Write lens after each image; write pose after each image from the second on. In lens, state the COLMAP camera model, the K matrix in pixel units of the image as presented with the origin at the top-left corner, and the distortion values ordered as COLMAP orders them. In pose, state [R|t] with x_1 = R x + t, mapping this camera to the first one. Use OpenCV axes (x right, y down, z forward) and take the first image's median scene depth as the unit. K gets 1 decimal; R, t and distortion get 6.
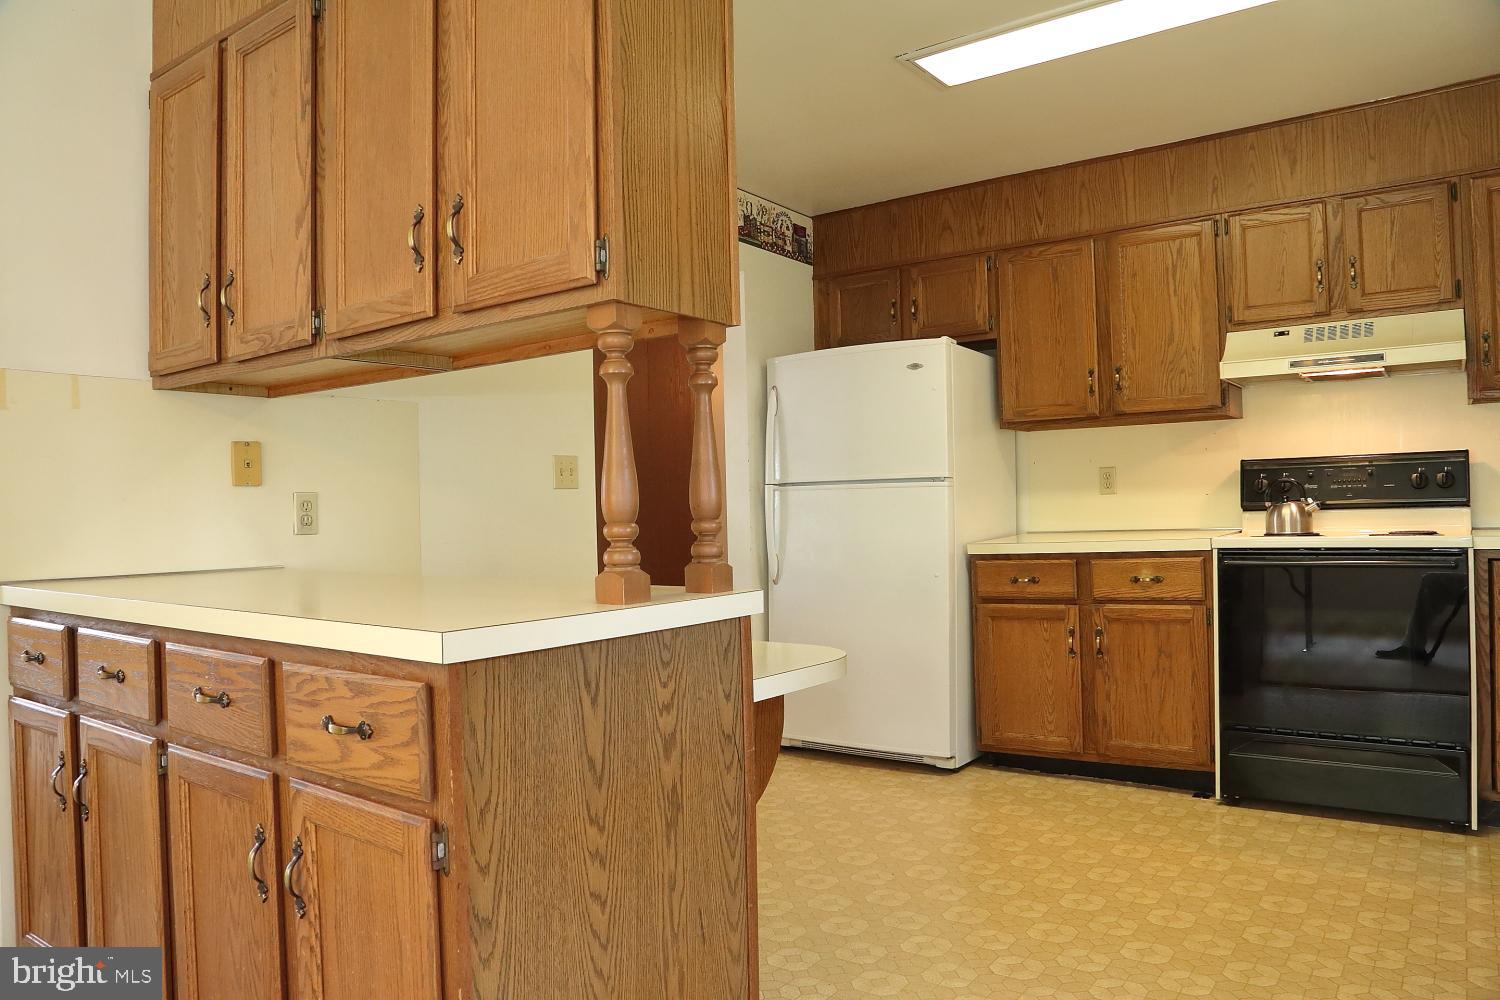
lens RADIAL K [[1025.5, 0, 743.1], [0, 1025.5, 506.0], [0, 0, 1]] dist [-0.123679, 0.069038]
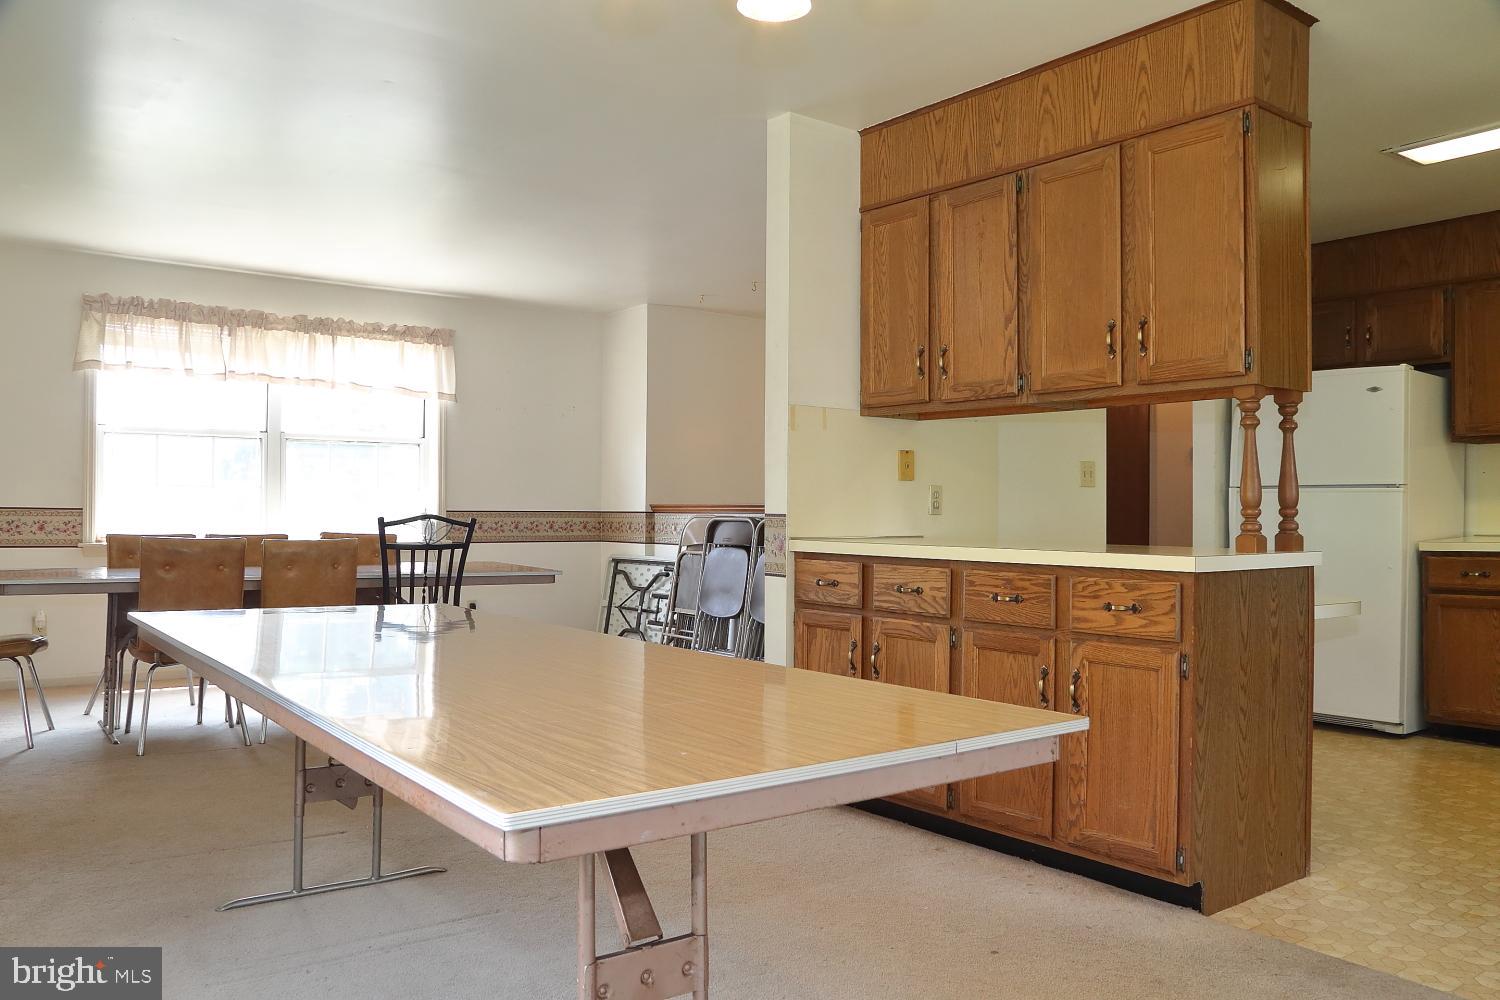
lens RADIAL K [[1128.1, 0, 745.7], [0, 1128.1, 508.5], [0, 0, 1]] dist [-0.097909, 0.081682]
pose [[0.957337, 0.026113, -0.287791, -0.173374], [-0.025289, 0.999659, 0.006579, 0.011676], [0.287865, 0.000979, 0.957671, -0.470825]]
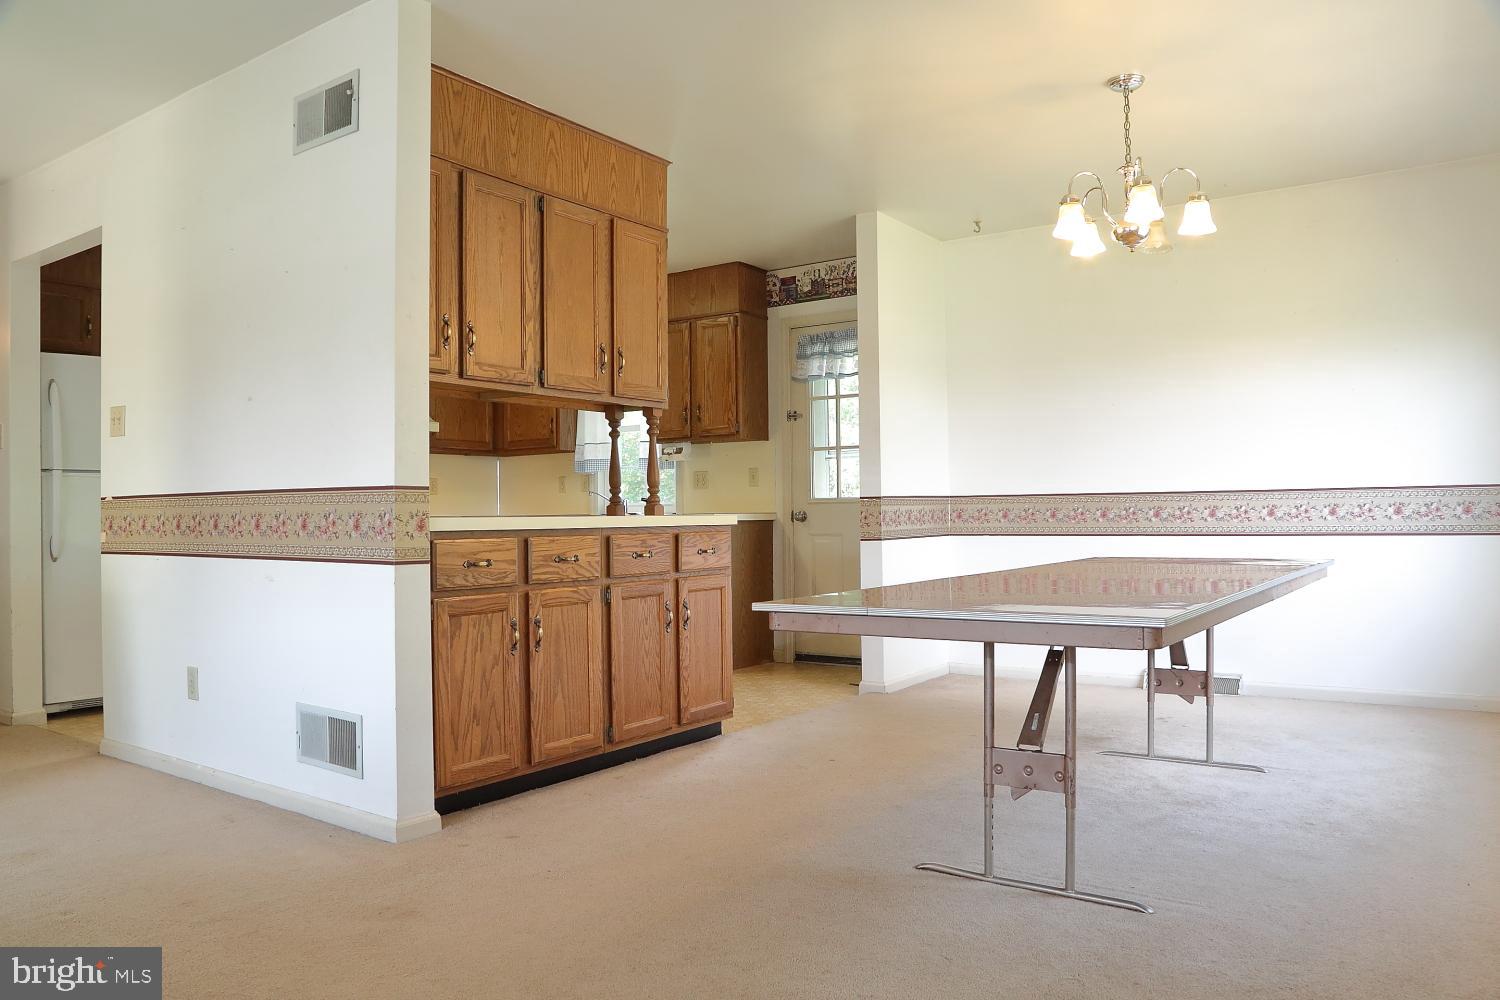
lens RADIAL K [[1025.5, 0, 743.1], [0, 1025.5, 506.0], [0, 0, 1]] dist [-0.123679, 0.069038]
pose [[-0.017826, 0.028855, 0.999425, -1.244467], [0.006041, 0.999568, -0.028751, 0.063654], [-0.999823, 0.005525, -0.017993, 0.345186]]
